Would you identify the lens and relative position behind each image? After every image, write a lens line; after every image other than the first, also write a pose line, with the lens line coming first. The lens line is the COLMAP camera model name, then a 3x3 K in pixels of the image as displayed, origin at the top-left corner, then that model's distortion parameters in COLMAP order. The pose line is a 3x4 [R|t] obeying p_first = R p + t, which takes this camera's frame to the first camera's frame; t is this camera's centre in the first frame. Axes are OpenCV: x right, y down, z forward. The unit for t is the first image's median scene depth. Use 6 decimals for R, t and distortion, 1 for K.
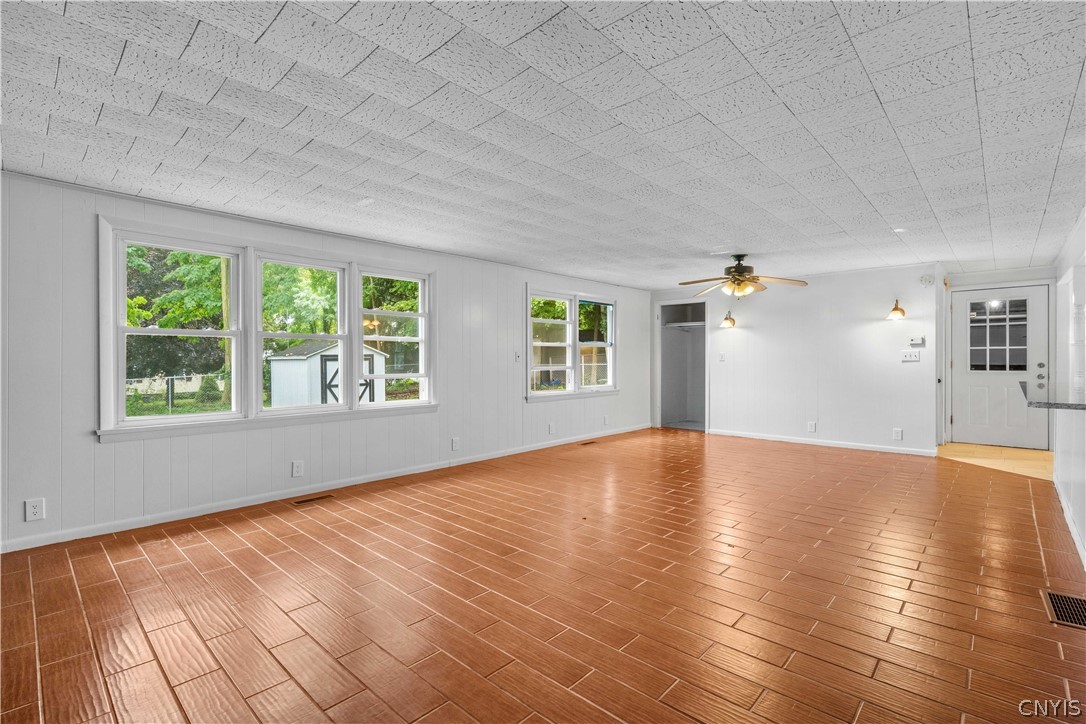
lens RADIAL K [[490.2, 0, 544.1], [0, 490.2, 357.3], [0, 0, 1]] dist [0.001446, 0.000310]
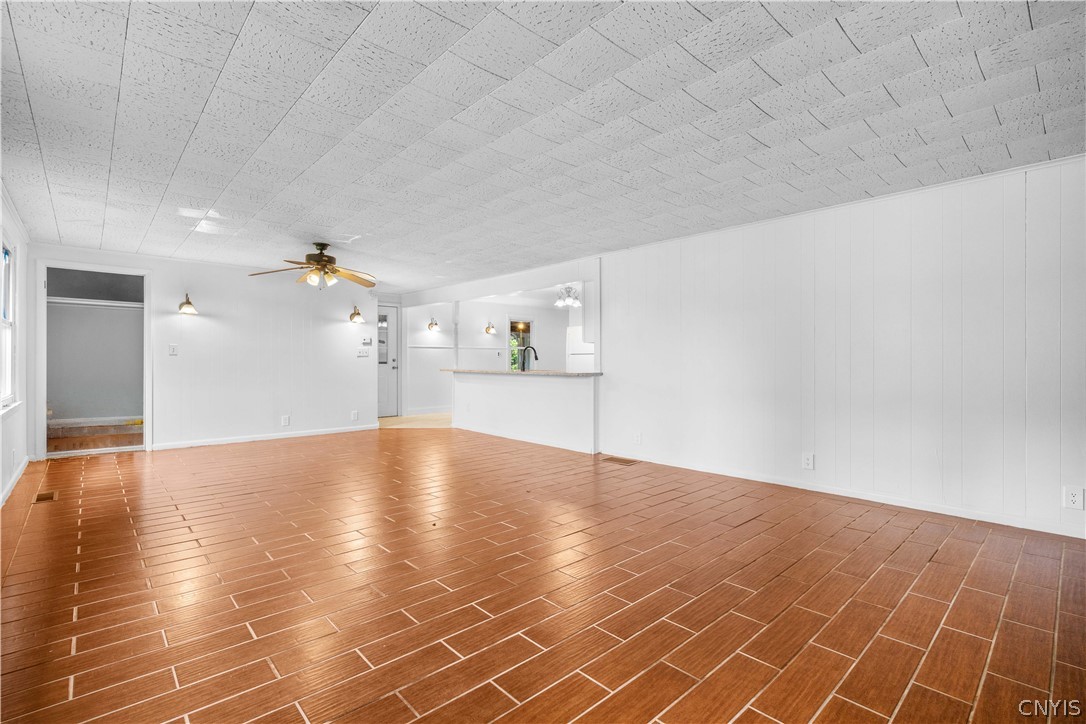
lens RADIAL K [[490.2, 0, 543.7], [0, 490.2, 366.4], [0, 0, 1]] dist [0.001446, 0.000310]
pose [[0.088616, -0.010821, 0.996007, -0.467042], [-0.005562, 0.999920, 0.011359, 0.016870], [-0.996050, -0.006546, 0.088549, 0.427807]]
